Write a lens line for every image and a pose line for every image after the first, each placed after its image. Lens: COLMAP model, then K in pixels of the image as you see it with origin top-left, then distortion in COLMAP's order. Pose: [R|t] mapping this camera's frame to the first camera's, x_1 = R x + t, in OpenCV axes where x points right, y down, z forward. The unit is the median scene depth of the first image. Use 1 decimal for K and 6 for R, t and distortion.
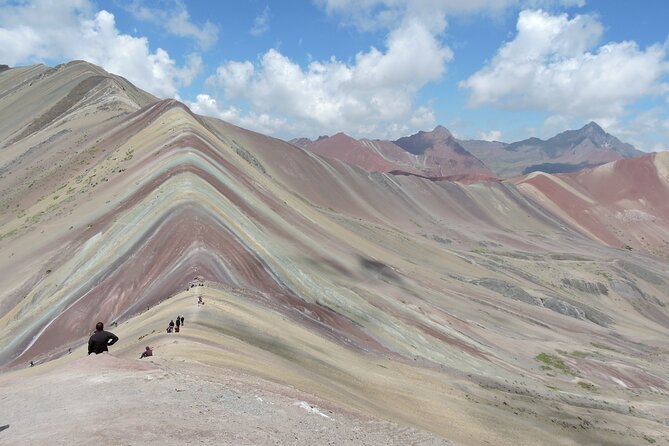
lens RADIAL K [[471.1, 0, 332.1], [0, 471.1, 221.2], [0, 0, 1]] dist [-0.014280, 0.013841]
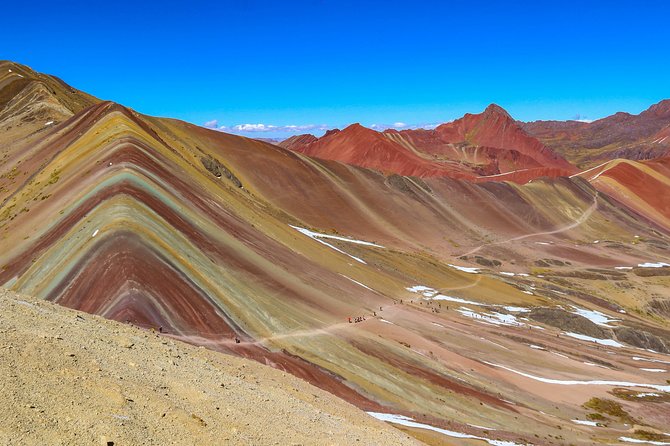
lens RADIAL K [[665.0, 0, 334.3], [0, 665.0, 170.6], [0, 0, 1]] dist [-0.130220, 0.000000]
pose [[0.997326, -0.069917, -0.021285, 0.056692], [0.066951, 0.990804, -0.117577, 0.006987], [0.029309, 0.115837, 0.992836, -0.061527]]
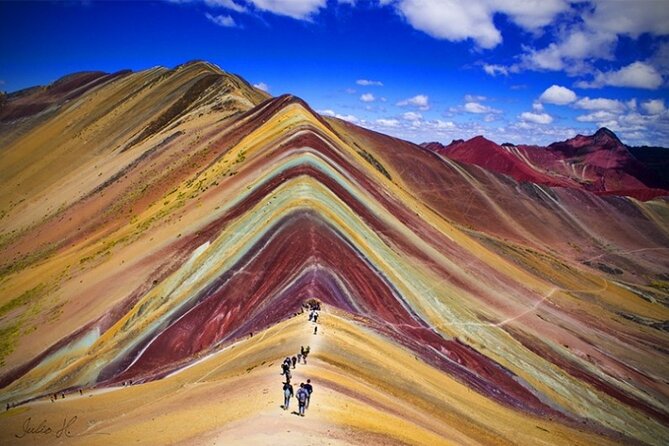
lens RADIAL K [[551.5, 0, 325.7], [0, 551.5, 236.0], [0, 0, 1]] dist [-0.133842, 0.062072]
pose [[0.968301, 0.035182, -0.247295, -0.015586], [-0.036663, 0.999327, -0.001384, 0.004461], [0.247080, 0.010406, 0.968939, 0.035900]]
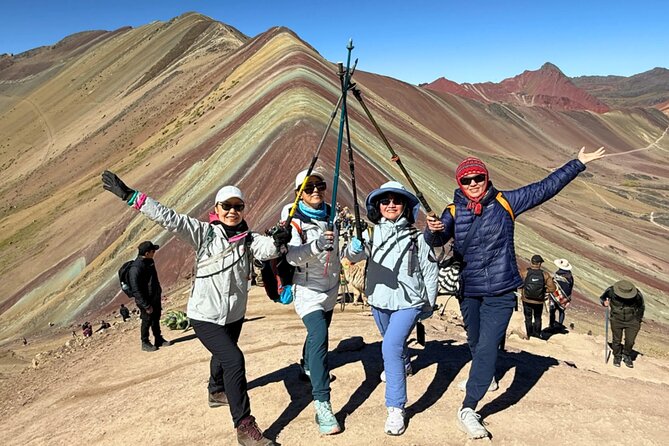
lens RADIAL K [[450.2, 0, 335.8], [0, 450.2, 200.2], [0, 0, 1]] dist [0.001657, -0.001256]
pose [[0.976654, -0.021809, -0.213711, -0.060686], [0.035965, 0.997392, 0.062578, 0.039248], [0.211788, -0.068803, 0.974891, 0.173855]]
